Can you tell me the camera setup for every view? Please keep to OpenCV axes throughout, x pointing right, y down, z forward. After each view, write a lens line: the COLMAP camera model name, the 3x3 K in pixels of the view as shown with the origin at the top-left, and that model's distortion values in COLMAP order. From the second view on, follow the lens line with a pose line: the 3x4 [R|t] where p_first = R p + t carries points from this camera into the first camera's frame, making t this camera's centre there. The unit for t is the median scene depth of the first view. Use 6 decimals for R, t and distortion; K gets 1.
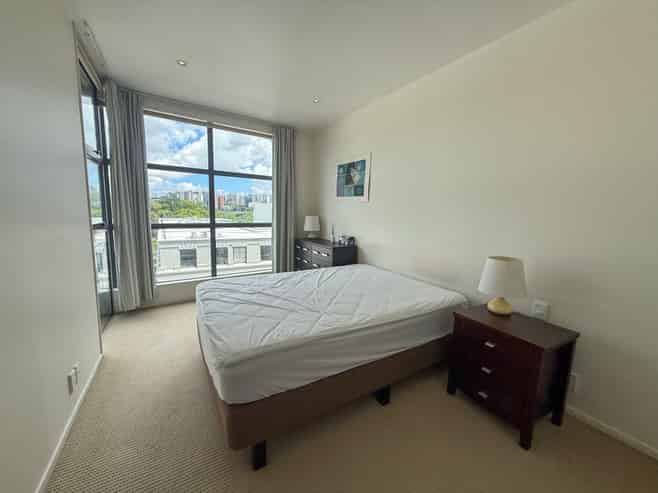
lens RADIAL K [[265.1, 0, 329.5], [0, 265.1, 247.1], [0, 0, 1]] dist [-0.001821, -0.000042]
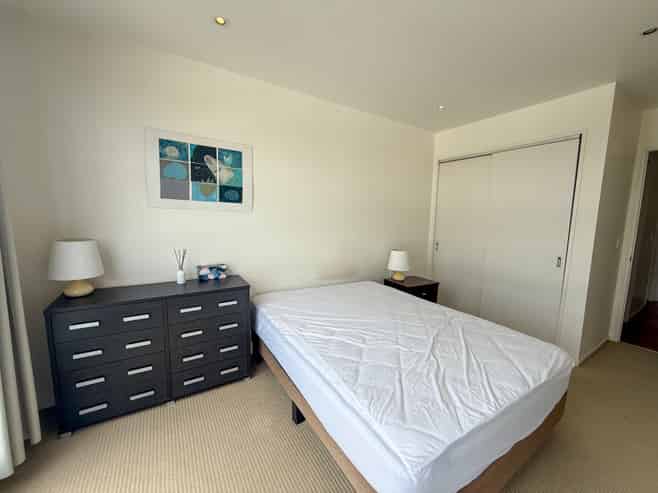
lens RADIAL K [[265.1, 0, 328.2], [0, 265.1, 245.5], [0, 0, 1]] dist [-0.001821, -0.000042]
pose [[-0.008761, -0.145268, 0.989354, -0.565013], [0.109333, 0.983321, 0.145351, -0.152300], [-0.993967, 0.109442, 0.007267, 0.745011]]
